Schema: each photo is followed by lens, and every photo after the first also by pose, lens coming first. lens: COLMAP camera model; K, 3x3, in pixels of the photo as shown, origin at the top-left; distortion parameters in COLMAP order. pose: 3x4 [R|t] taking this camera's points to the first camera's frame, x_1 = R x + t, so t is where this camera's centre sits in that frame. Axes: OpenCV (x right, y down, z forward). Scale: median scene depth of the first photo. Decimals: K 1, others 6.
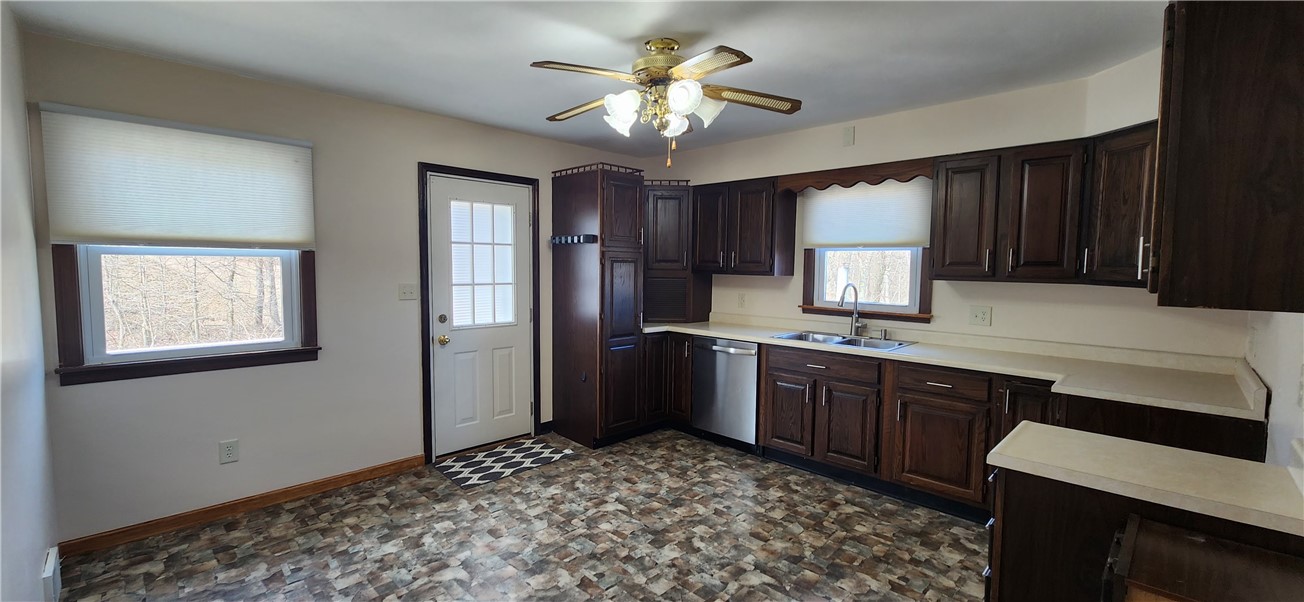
lens RADIAL K [[531.6, 0, 670.1], [0, 531.6, 300.7], [0, 0, 1]] dist [0.000068, -0.001551]
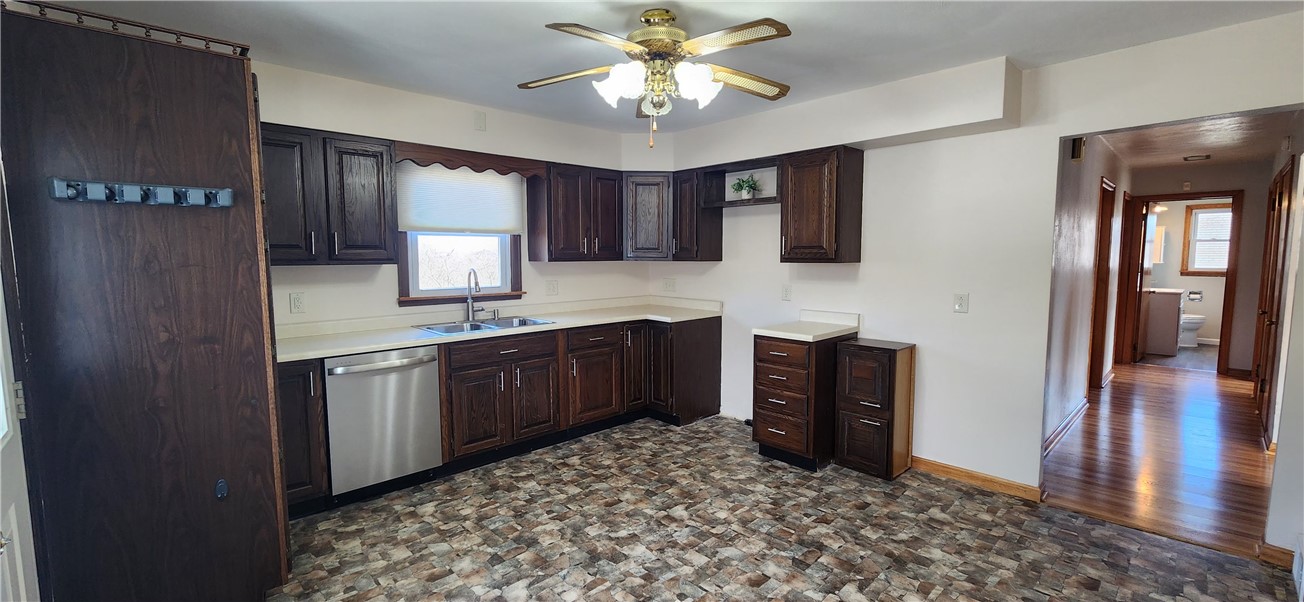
lens RADIAL K [[531.6, 0, 637.9], [0, 531.6, 293.4], [0, 0, 1]] dist [0.000068, -0.001551]
pose [[0.059661, -0.089289, 0.994217, -0.642317], [0.069851, 0.993923, 0.085071, -0.048899], [-0.995772, 0.064372, 0.065536, 0.632817]]
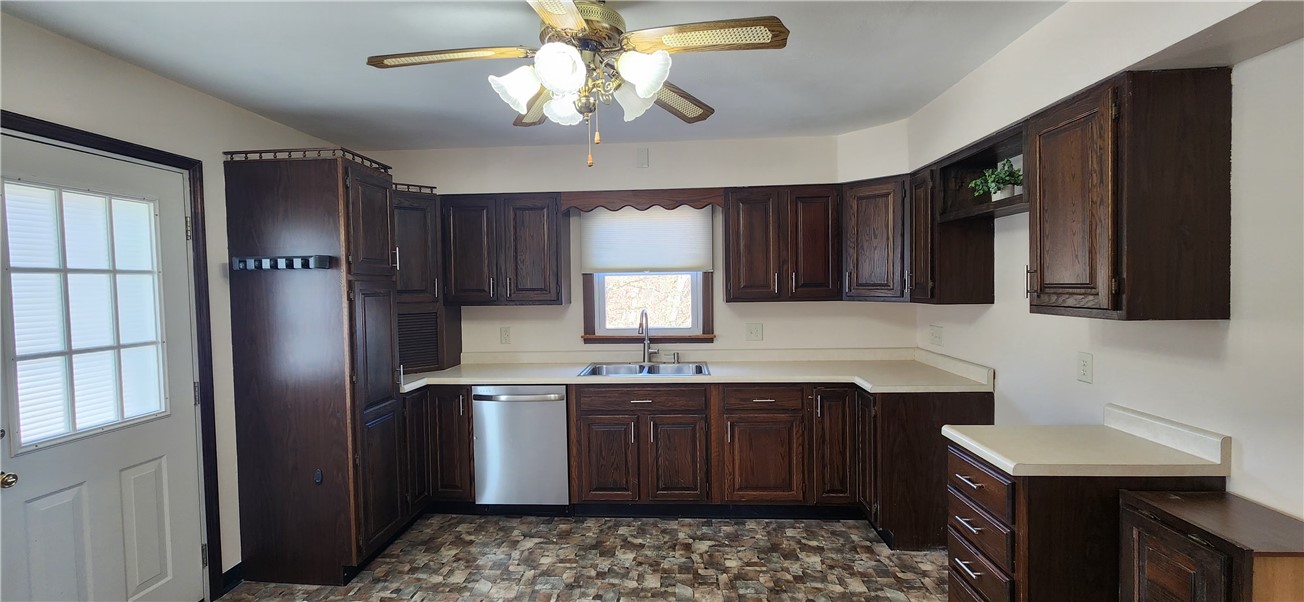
lens RADIAL K [[531.6, 0, 654.0], [0, 531.6, 297.4], [0, 0, 1]] dist [0.000068, -0.001551]
pose [[0.762271, -0.037486, 0.646172, -0.270997], [0.071935, 0.997043, -0.027019, -0.026501], [-0.643248, 0.067078, 0.762714, 0.249970]]
